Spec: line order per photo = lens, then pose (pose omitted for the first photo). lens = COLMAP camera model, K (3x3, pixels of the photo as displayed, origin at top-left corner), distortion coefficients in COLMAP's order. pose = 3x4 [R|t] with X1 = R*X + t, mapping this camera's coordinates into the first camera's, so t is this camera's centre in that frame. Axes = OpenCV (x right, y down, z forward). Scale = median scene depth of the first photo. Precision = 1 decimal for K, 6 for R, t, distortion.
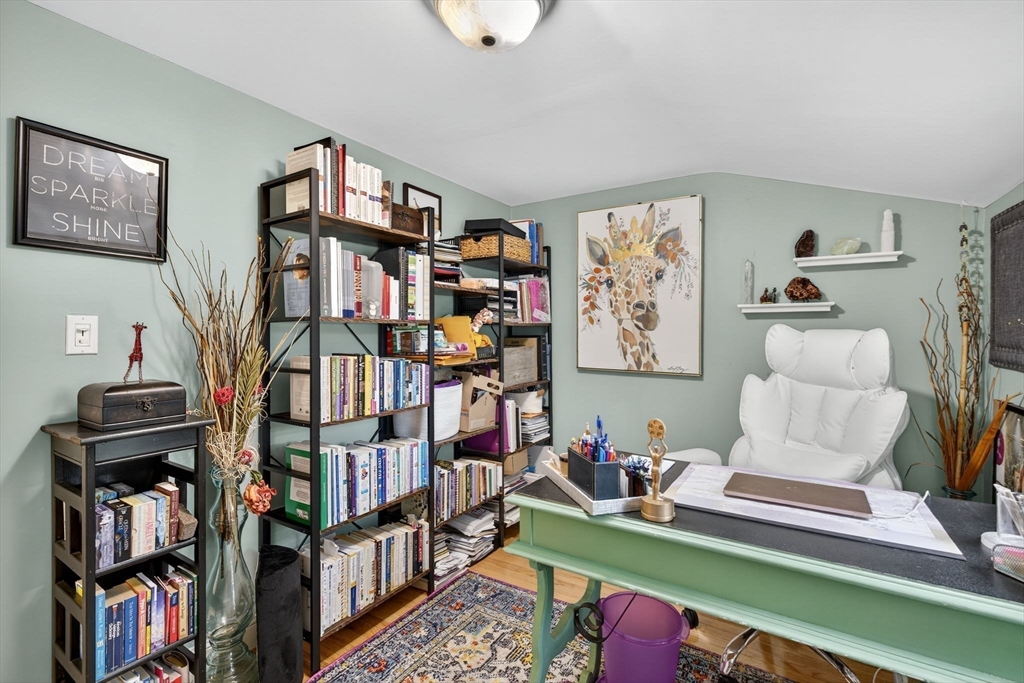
lens RADIAL K [[465.9, 0, 513.2], [0, 465.9, 332.5], [0, 0, 1]] dist [-0.004609, -0.000710]
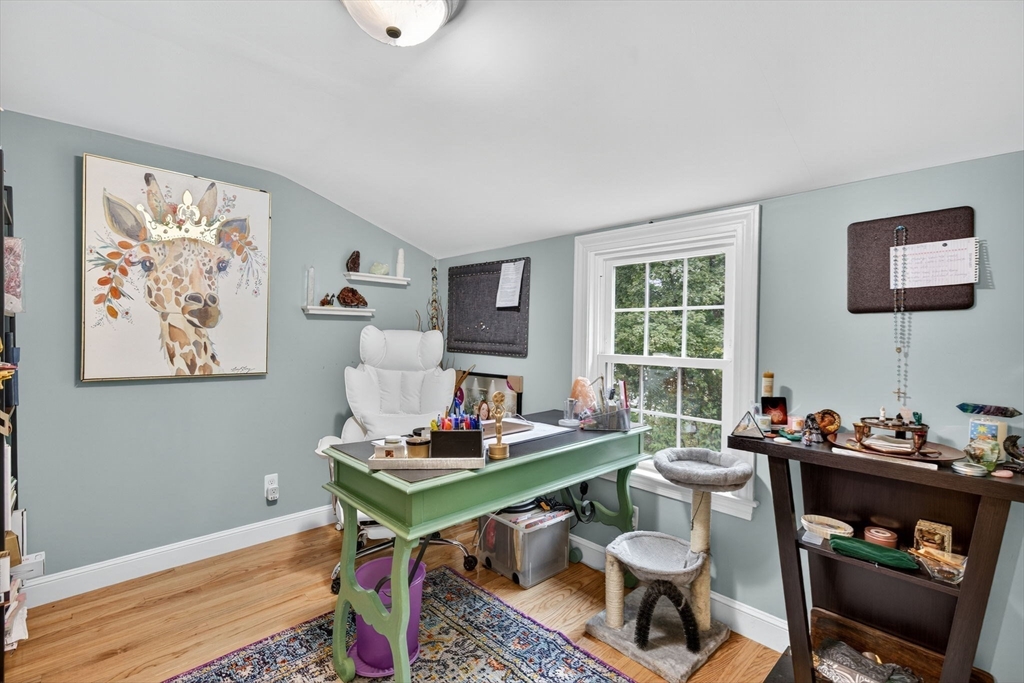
lens RADIAL K [[465.9, 0, 516.2], [0, 465.9, 343.8], [0, 0, 1]] dist [-0.004609, -0.000710]
pose [[0.225985, -0.013404, 0.974039, -0.423647], [-0.007402, 0.999853, 0.015477, 0.008005], [-0.974103, -0.010707, 0.225852, 0.241643]]
